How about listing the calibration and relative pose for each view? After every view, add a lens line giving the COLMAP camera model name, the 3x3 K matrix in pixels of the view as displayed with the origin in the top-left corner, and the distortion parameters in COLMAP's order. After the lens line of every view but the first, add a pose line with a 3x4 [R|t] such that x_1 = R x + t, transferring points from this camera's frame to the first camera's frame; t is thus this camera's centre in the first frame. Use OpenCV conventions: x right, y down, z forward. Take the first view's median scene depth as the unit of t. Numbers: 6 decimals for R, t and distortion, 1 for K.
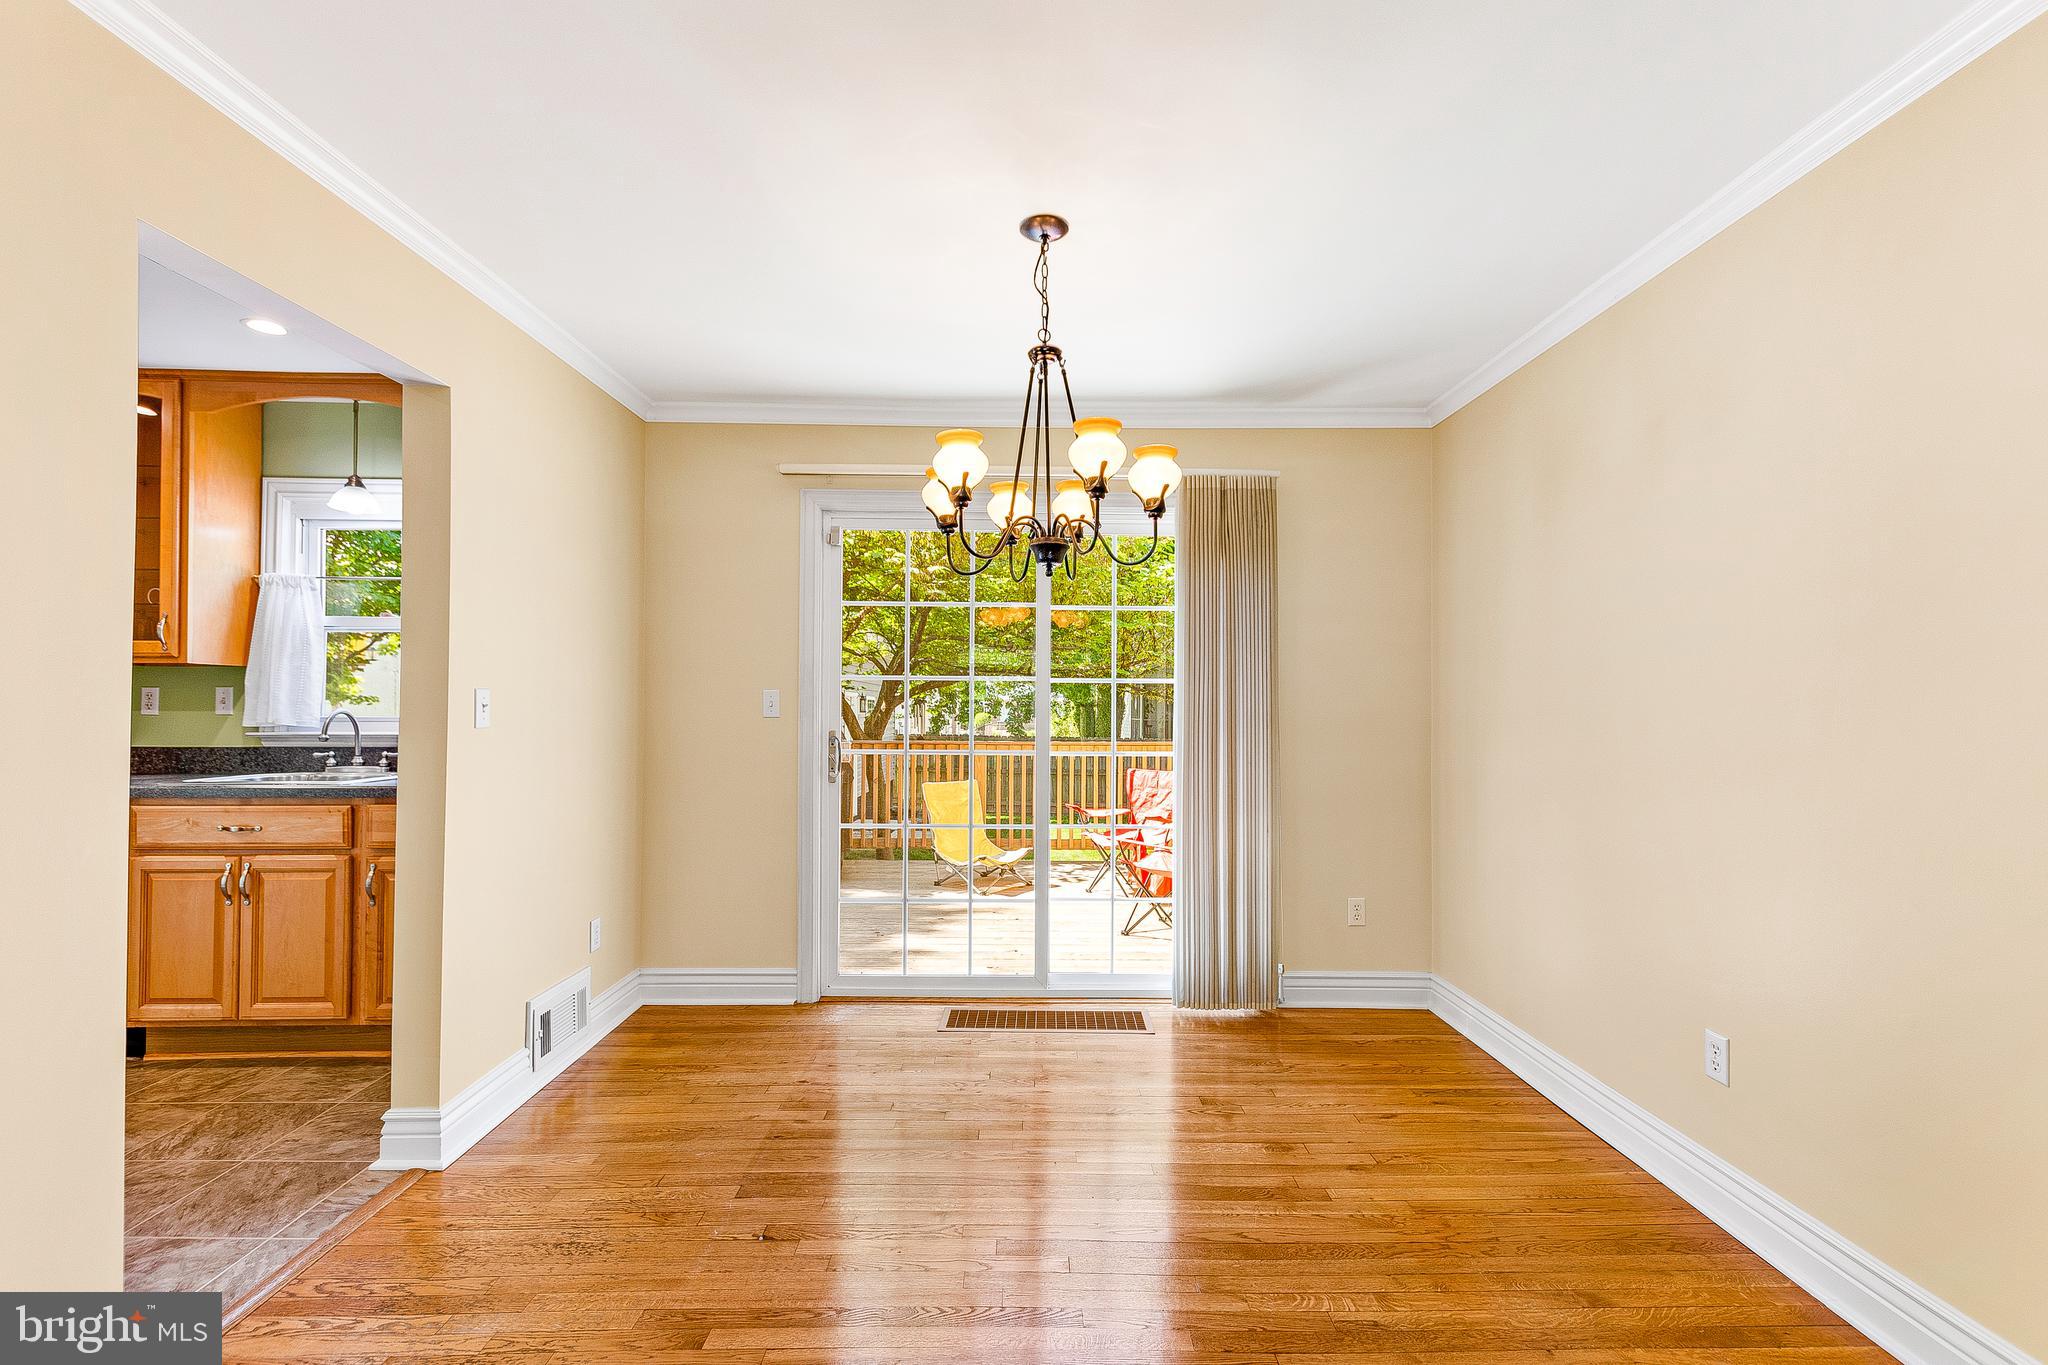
lens RADIAL K [[901.7, 0, 1041.5], [0, 901.7, 702.4], [0, 0, 1]] dist [0.008068, 0.000129]
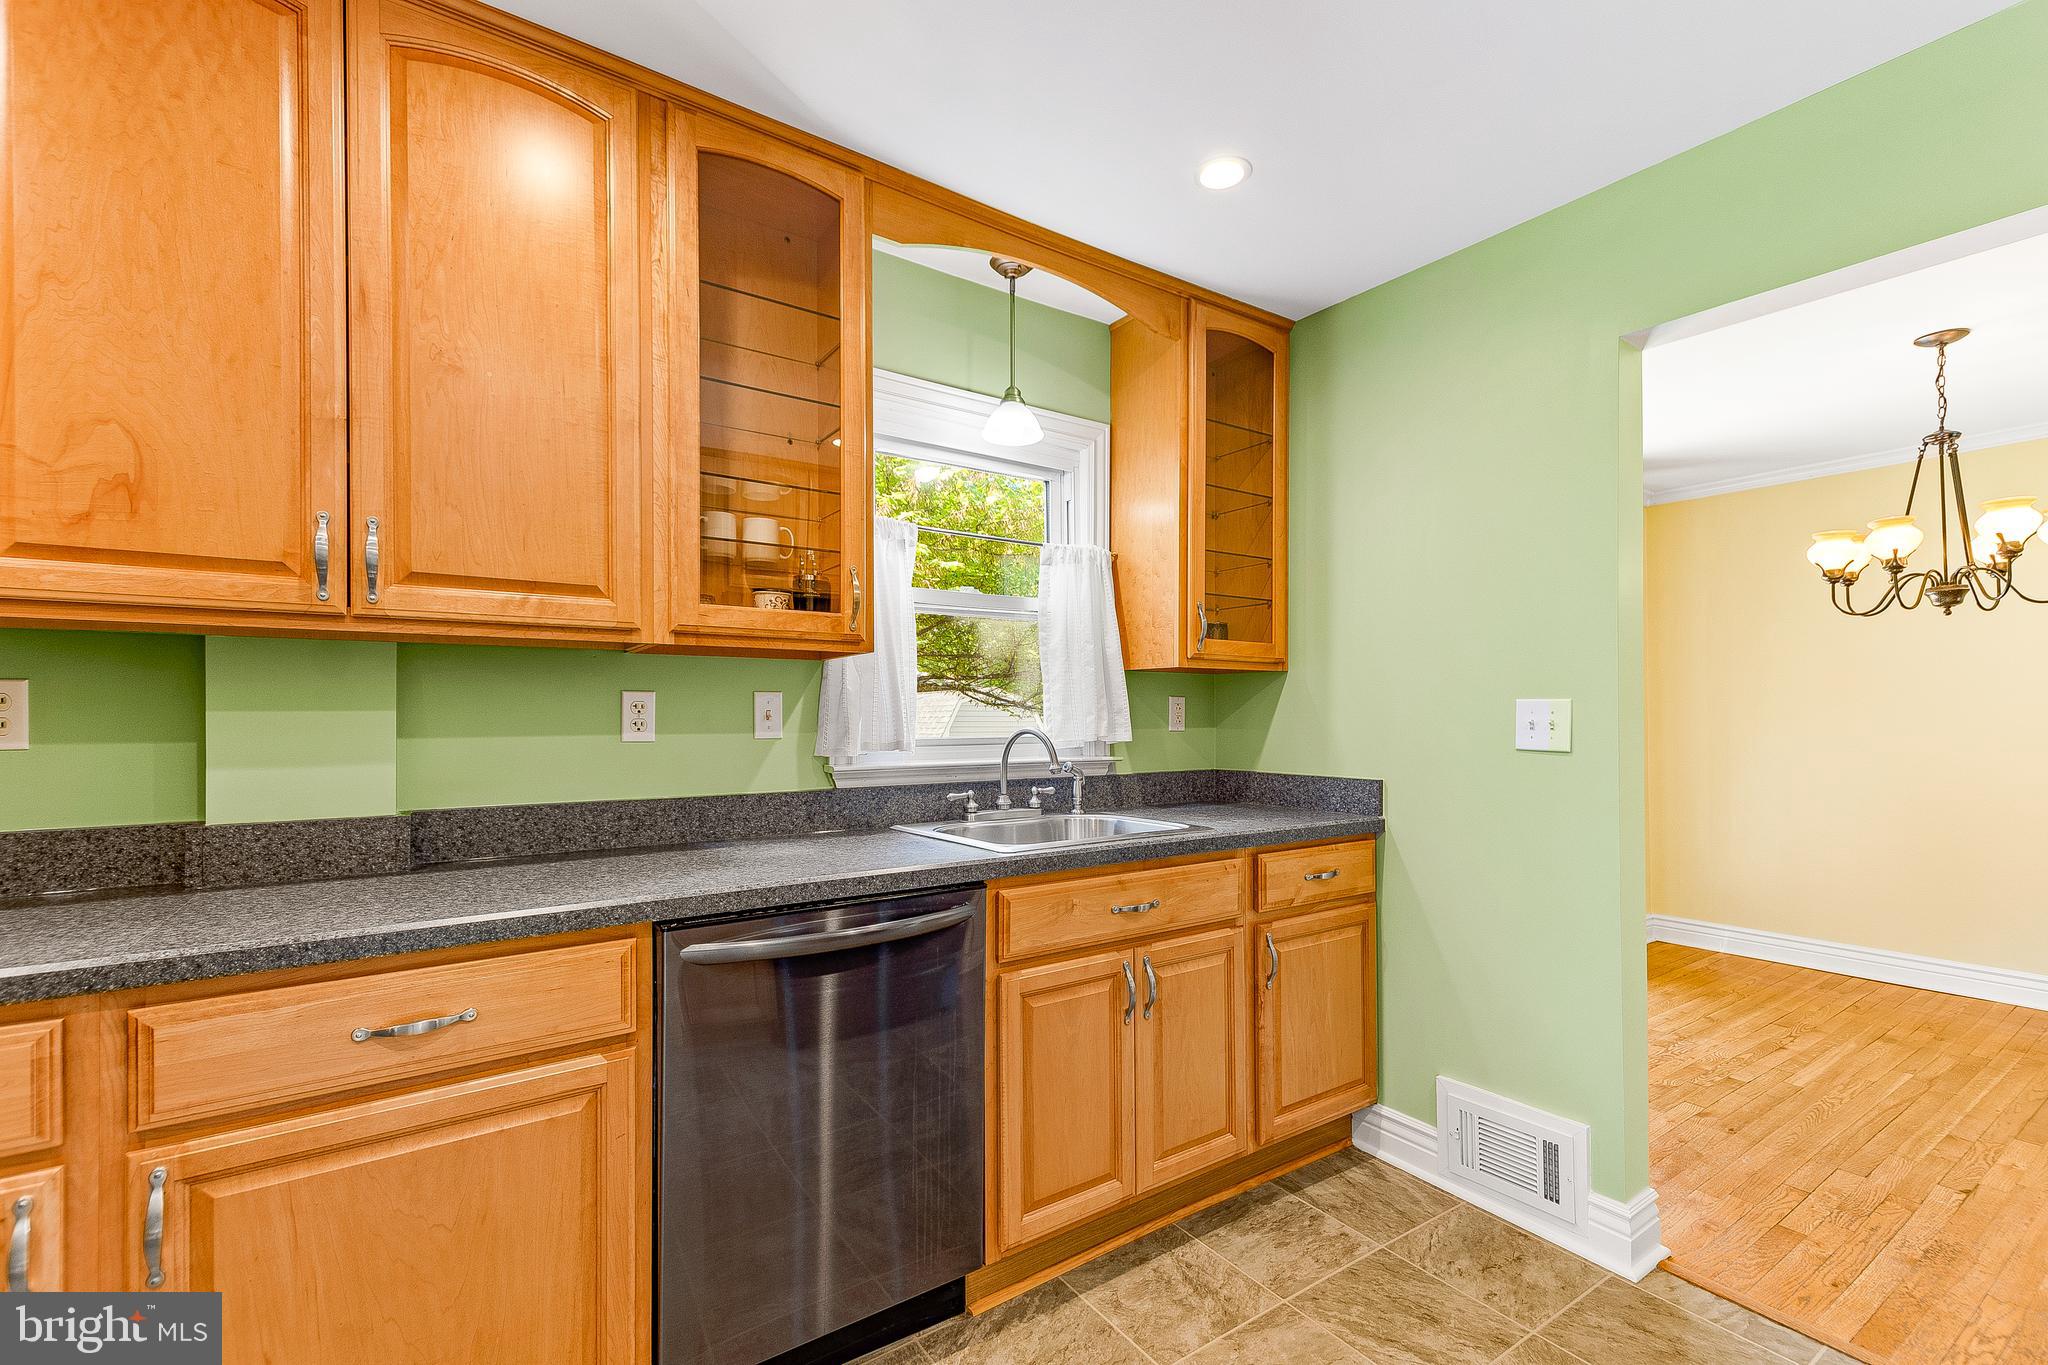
lens RADIAL K [[892.2, 0, 1023.8], [0, 892.2, 714.5], [0, 0, 1]] dist [0.011463, -0.000360]
pose [[0.826469, -0.001815, 0.562980, -1.143649], [0.002287, 0.999997, -0.000133, -0.001951], [-0.562978, 0.001397, 0.826471, 0.437155]]
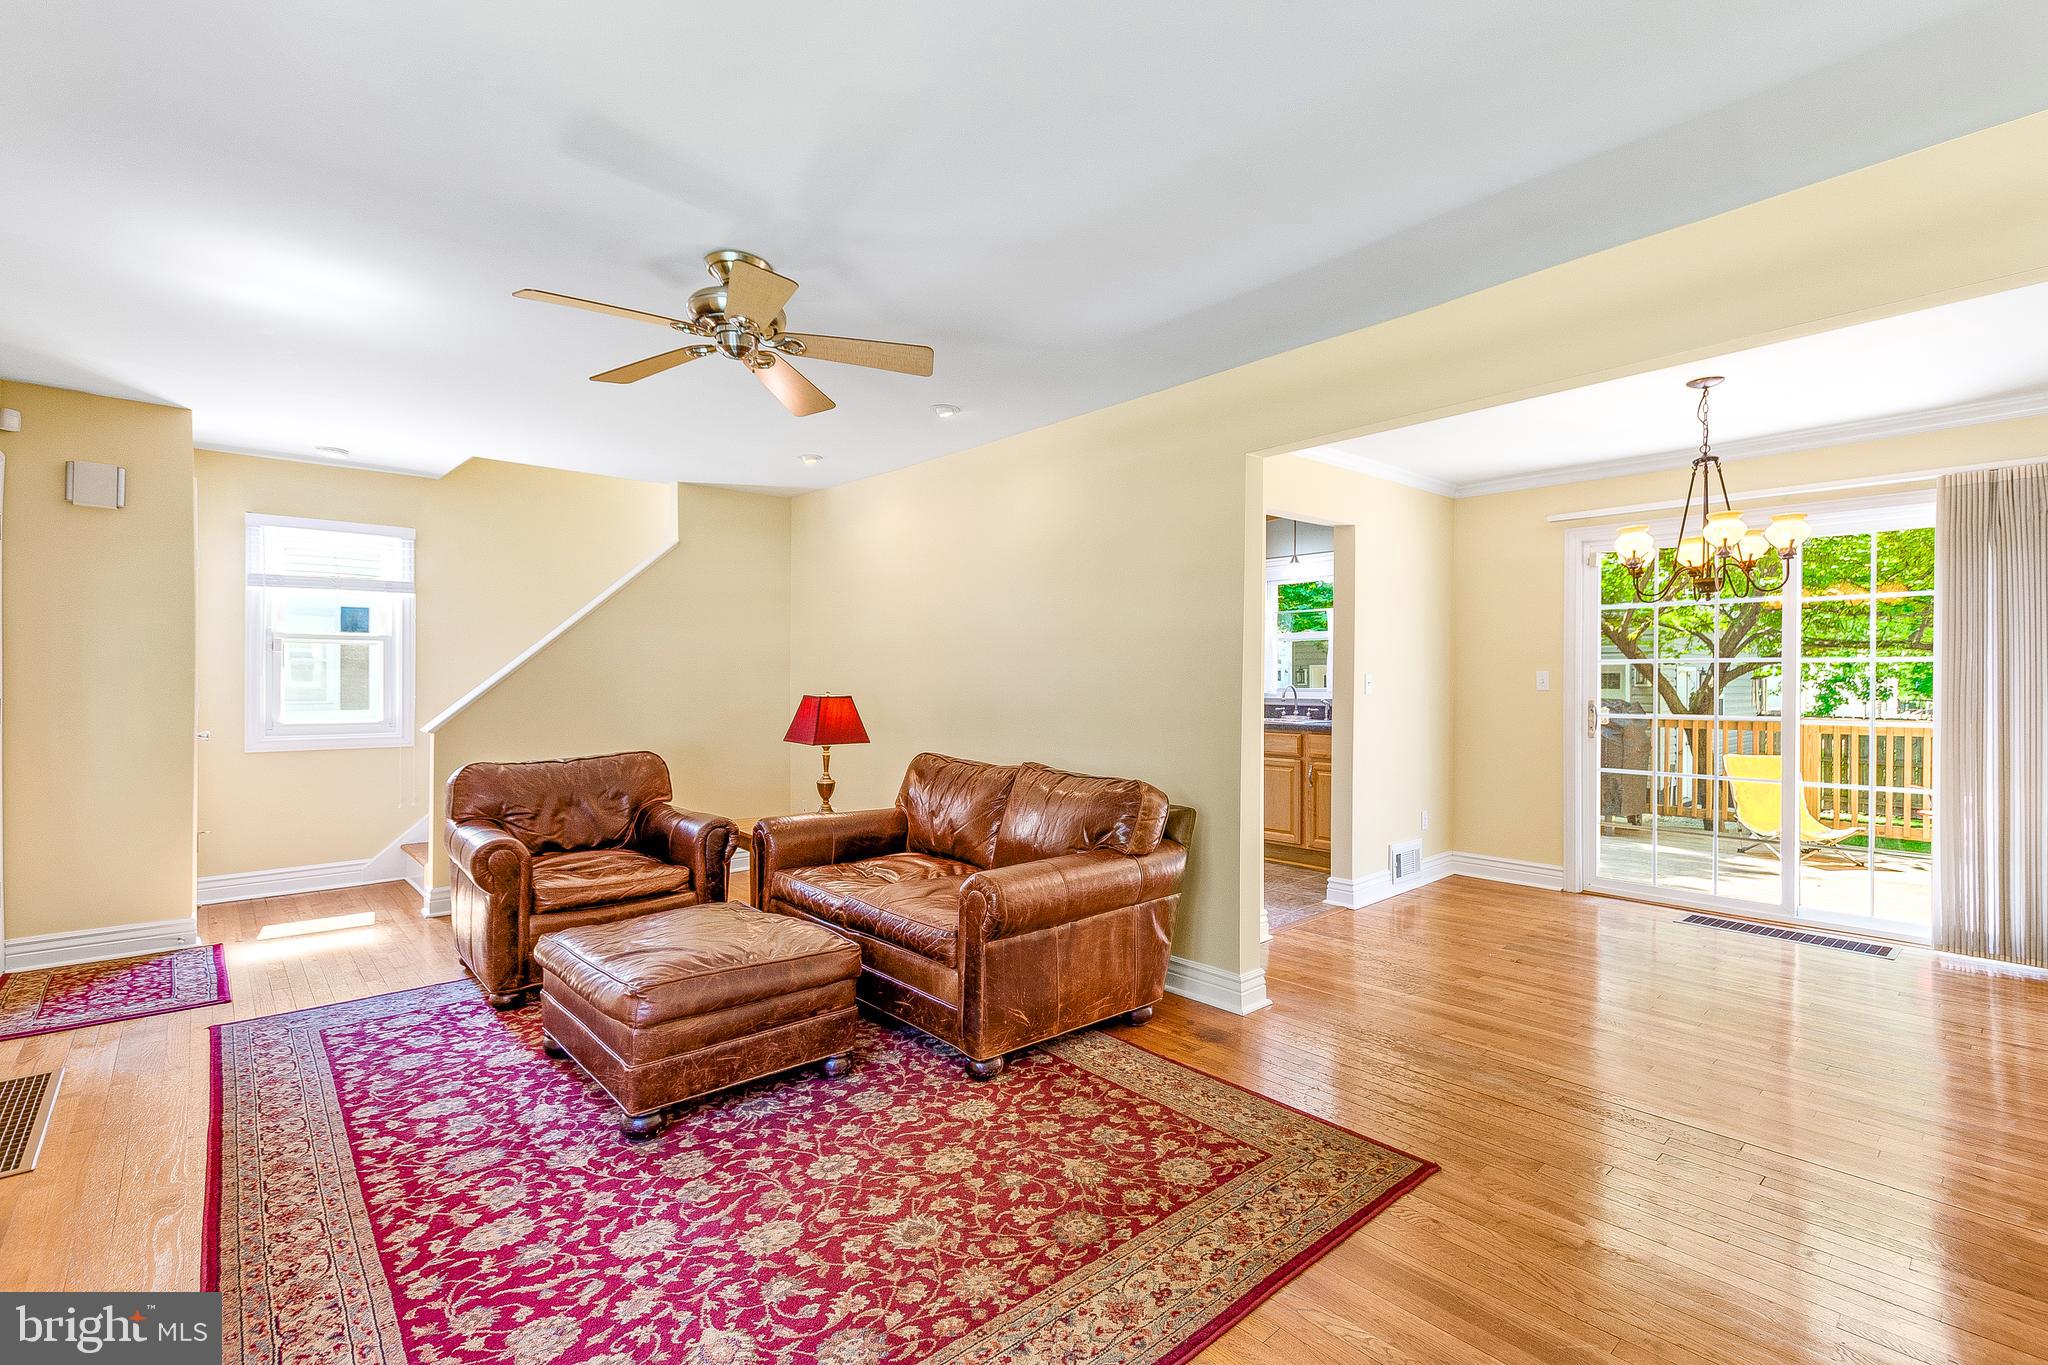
lens RADIAL K [[921.3, 0, 1030.8], [0, 921.3, 683.1], [0, 0, 1]] dist [0.011051, -0.000537]
pose [[0.658127, -0.000636, -0.752907, 0.292590], [0.005339, 0.999978, 0.003822, -0.004707], [0.752888, -0.006536, 0.658116, -0.628563]]
